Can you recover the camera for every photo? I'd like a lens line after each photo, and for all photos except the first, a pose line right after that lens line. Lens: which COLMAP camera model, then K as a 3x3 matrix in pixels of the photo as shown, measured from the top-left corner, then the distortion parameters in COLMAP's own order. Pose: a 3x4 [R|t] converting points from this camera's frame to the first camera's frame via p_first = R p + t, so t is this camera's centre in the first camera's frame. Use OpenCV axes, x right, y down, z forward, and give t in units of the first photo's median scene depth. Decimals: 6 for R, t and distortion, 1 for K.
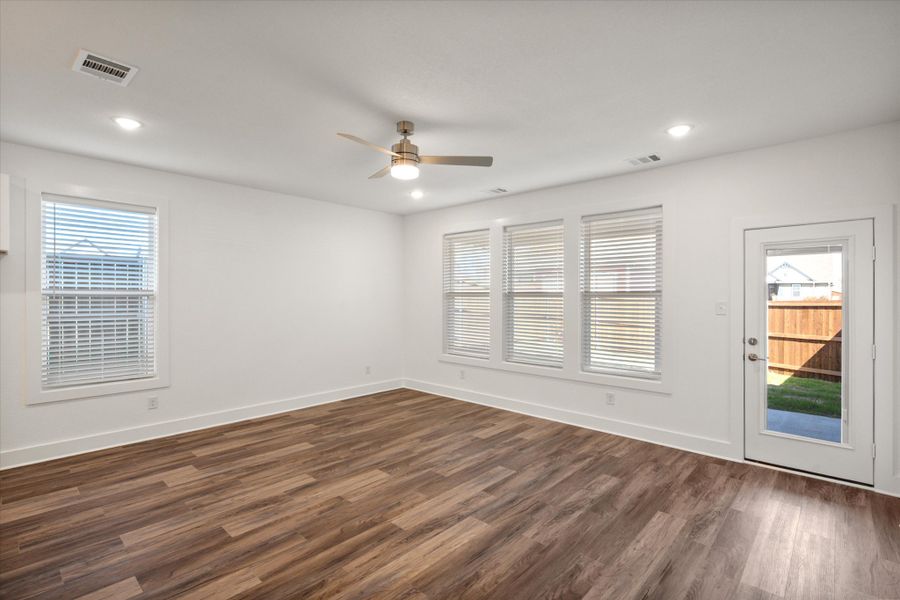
lens RADIAL K [[420.4, 0, 450.0], [0, 420.4, 300.0], [0, 0, 1]] dist [0.001121, 0.000267]
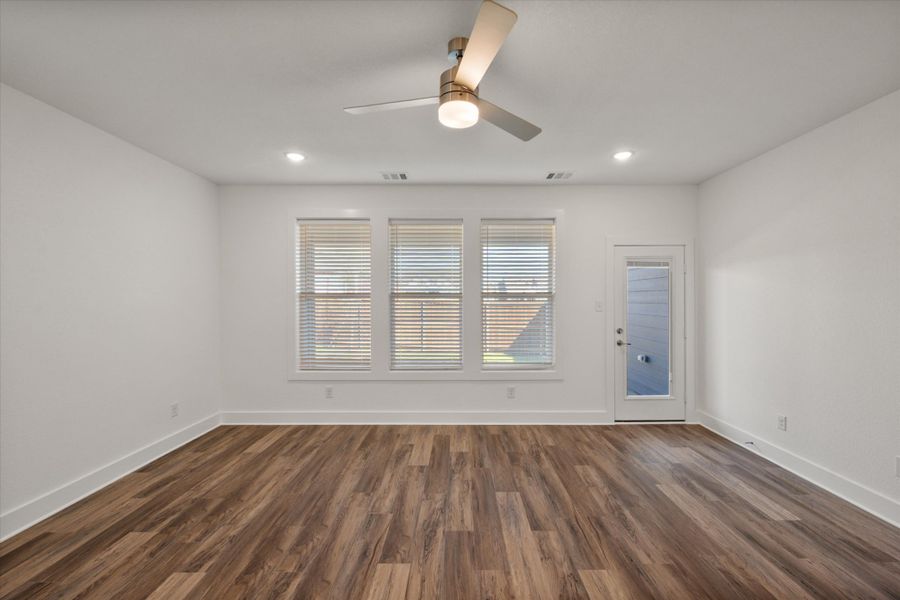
lens RADIAL K [[377.5, 0, 455.9], [0, 377.5, 301.6], [0, 0, 1]] dist [-0.001872, -0.000302]
pose [[0.736723, -0.008731, 0.676138, -0.440002], [0.007154, 0.999961, 0.005119, -0.003230], [-0.676157, 0.001066, 0.736757, 0.454736]]
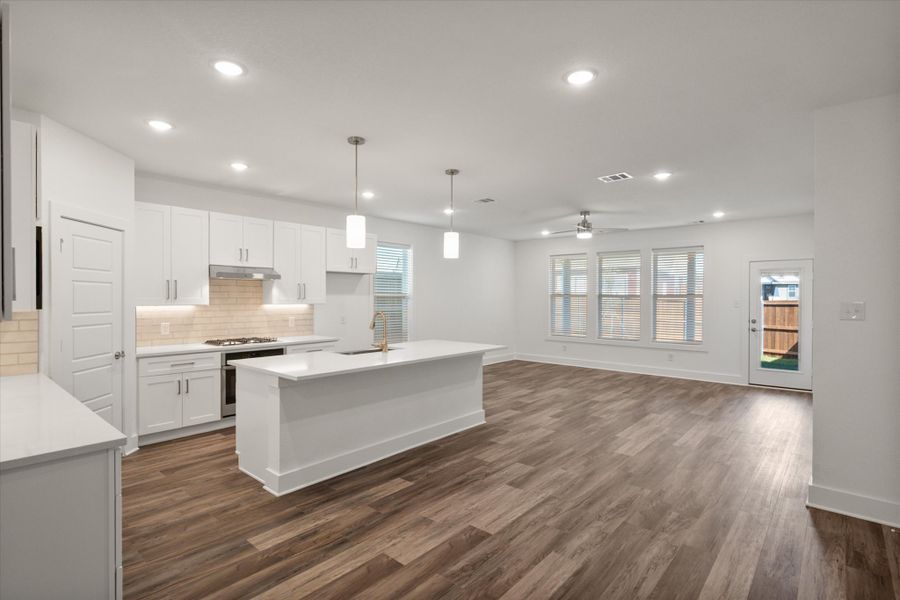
lens RADIAL K [[441.2, 0, 443.7], [0, 441.2, 302.7], [0, 0, 1]] dist [0.001748, -0.000239]
pose [[0.999831, 0.001646, 0.018334, -0.678075], [-0.001764, 0.999978, 0.006422, 0.004377], [-0.018323, -0.006453, 0.999811, -0.915223]]
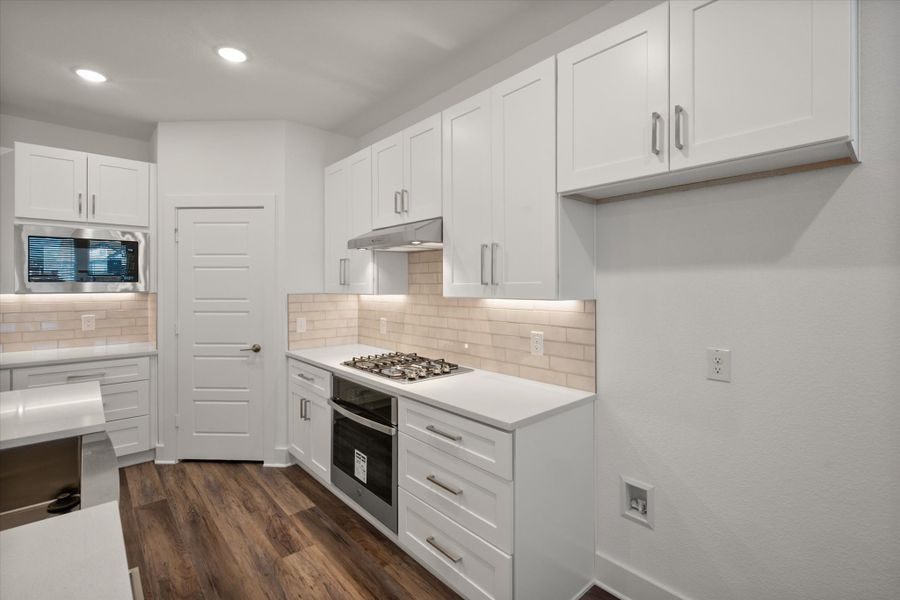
lens RADIAL K [[410.8, 0, 452.2], [0, 410.8, 285.1], [0, 0, 1]] dist [-0.000306, -0.000215]
pose [[-0.090198, -0.001612, -0.995923, -0.607263], [-0.003913, 0.999992, -0.001264, 0.003541], [0.995916, 0.003783, -0.090204, 0.626921]]
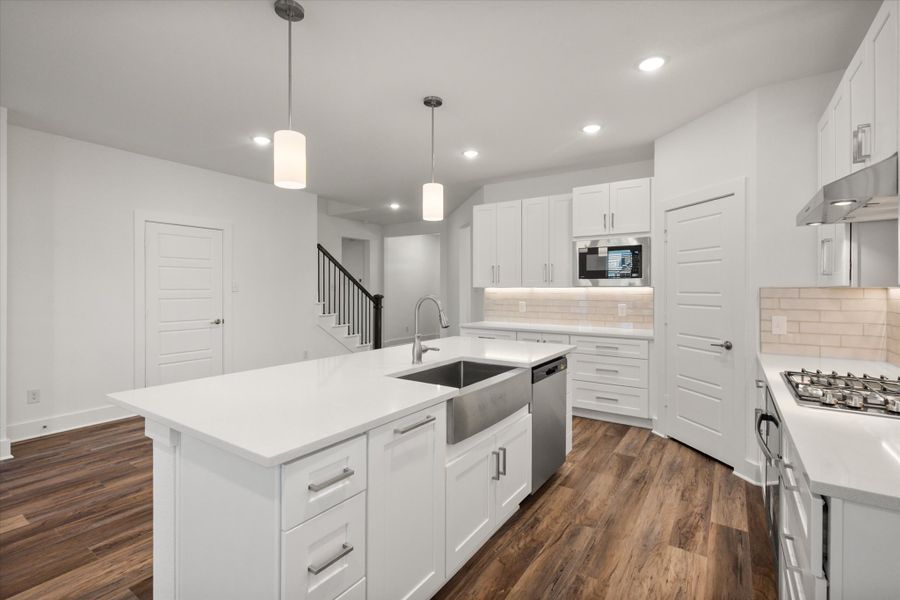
lens RADIAL K [[413.7, 0, 453.8], [0, 413.7, 290.5], [0, 0, 1]] dist [0.001186, -0.000251]
pose [[-0.986828, -0.001320, -0.161767, -0.761907], [-0.002787, 0.999957, 0.008843, 0.022578], [0.161748, 0.009177, -0.986789, 0.858220]]
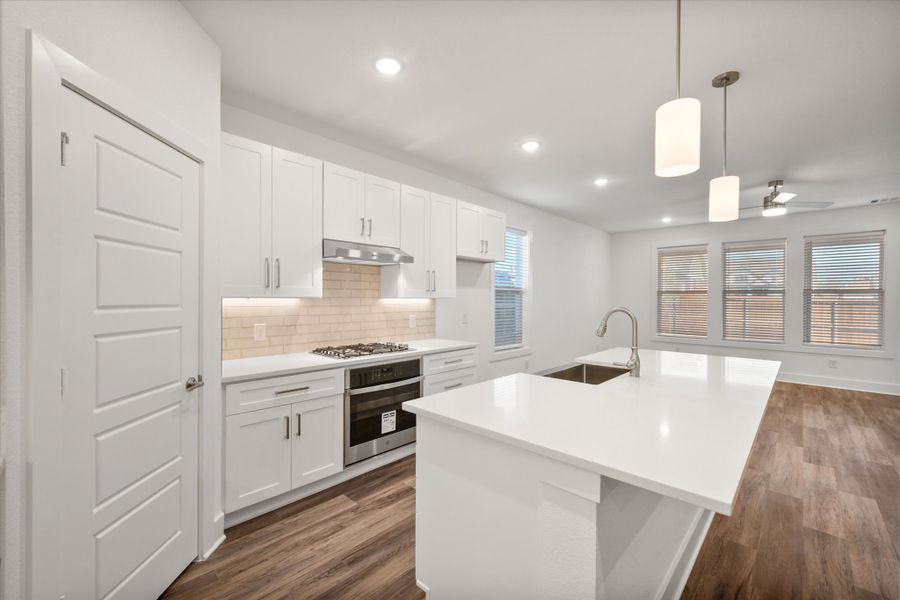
lens RADIAL K [[370.7, 0, 447.7], [0, 370.7, 300.7], [0, 0, 1]] dist [-0.001541, -0.000189]
pose [[0.999867, 0.004029, -0.015816, -1.085428], [-0.003998, 0.999990, 0.001997, 0.024953], [0.015824, -0.001933, 0.999873, -0.338684]]
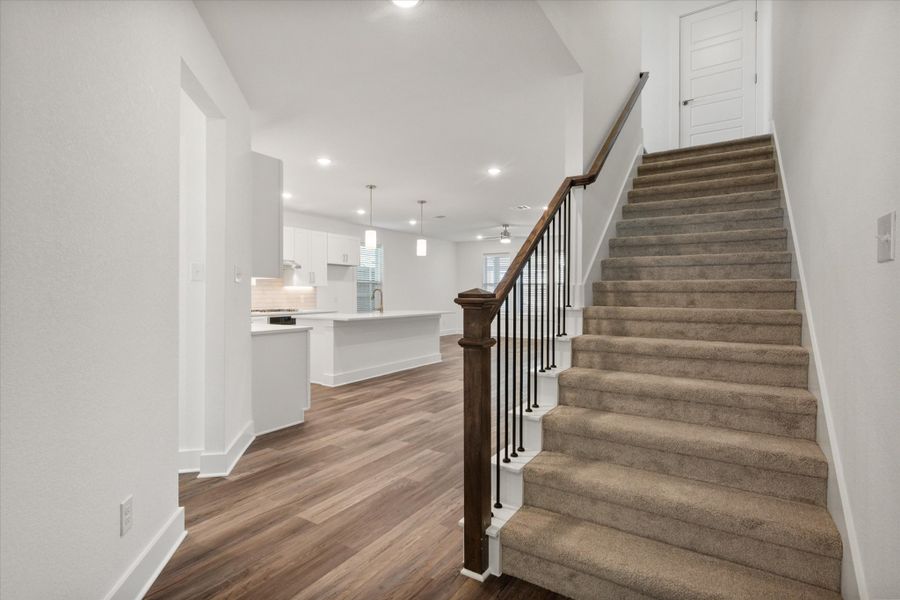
lens RADIAL K [[431.7, 0, 441.0], [0, 431.7, 294.1], [0, 0, 1]] dist [0.004469, 0.000614]
pose [[0.988206, 0.001662, 0.153124, -0.839894], [-0.001197, 0.999994, -0.003128, 0.065128], [-0.153128, 0.002907, 0.988202, -1.588496]]
